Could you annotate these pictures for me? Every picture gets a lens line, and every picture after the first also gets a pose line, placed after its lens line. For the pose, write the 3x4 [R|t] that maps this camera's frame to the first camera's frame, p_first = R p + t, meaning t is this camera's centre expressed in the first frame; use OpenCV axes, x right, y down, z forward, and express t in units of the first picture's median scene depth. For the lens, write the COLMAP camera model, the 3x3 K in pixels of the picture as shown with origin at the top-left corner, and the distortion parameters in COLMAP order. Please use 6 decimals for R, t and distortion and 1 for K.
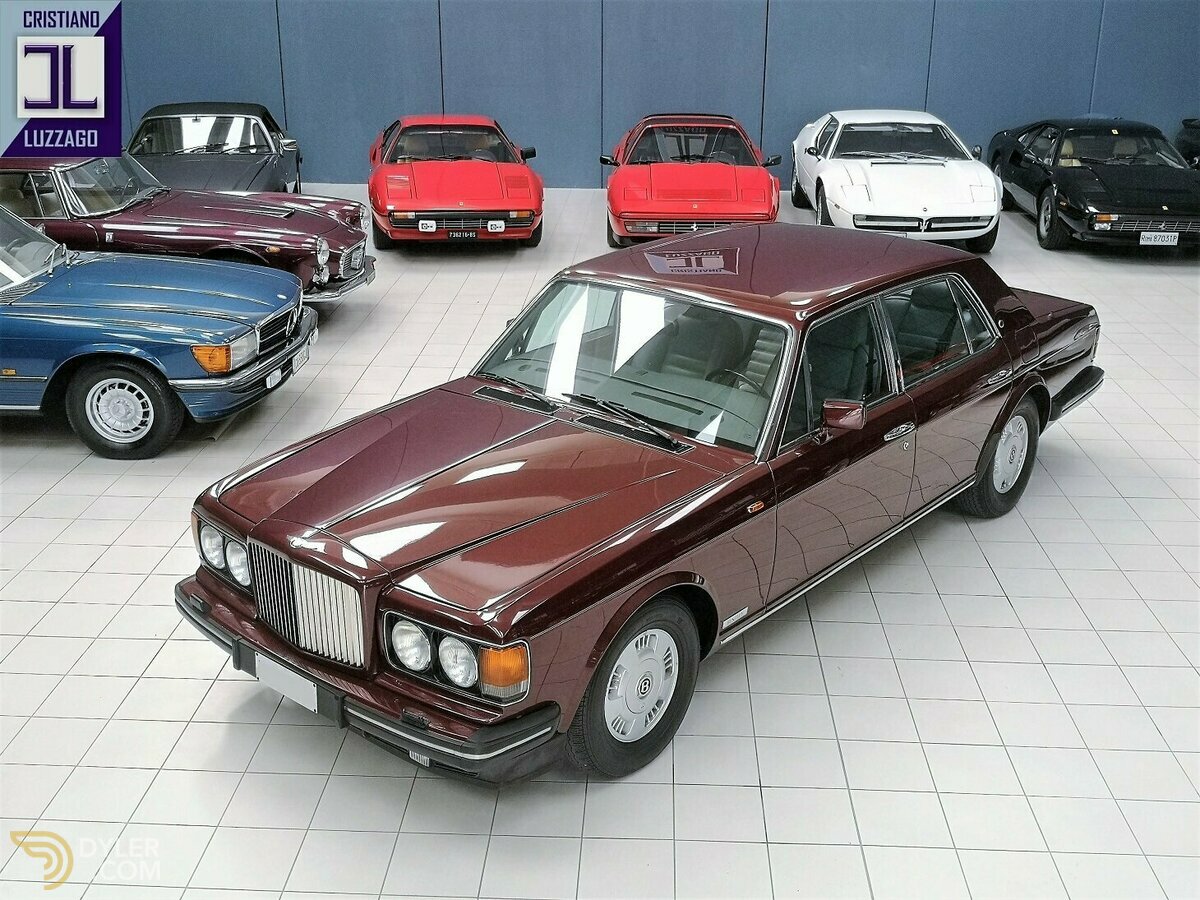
lens RADIAL K [[1259.1, 0, 600.0], [0, 1259.1, 450.0], [0, 0, 1]] dist [-0.001743, -0.000280]
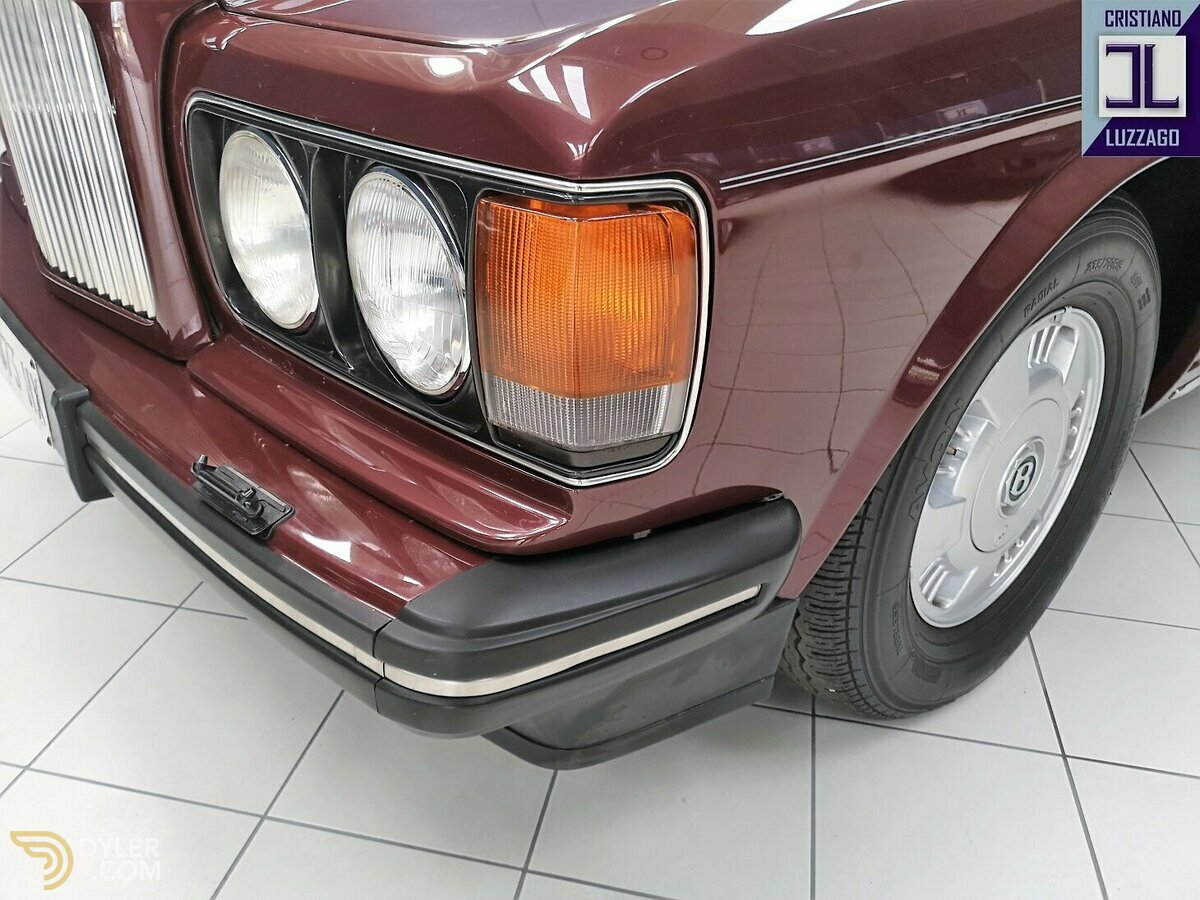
lens RADIAL K [[961.6, 0, 600.0], [0, 961.6, 450.0], [0, 0, 1]] dist [-0.002601, -0.002094]
pose [[0.985492, 0.097723, -0.138767, -0.047114], [-0.075902, 0.985048, 0.154658, 0.165677], [0.151806, -0.141881, 0.978174, 0.810896]]
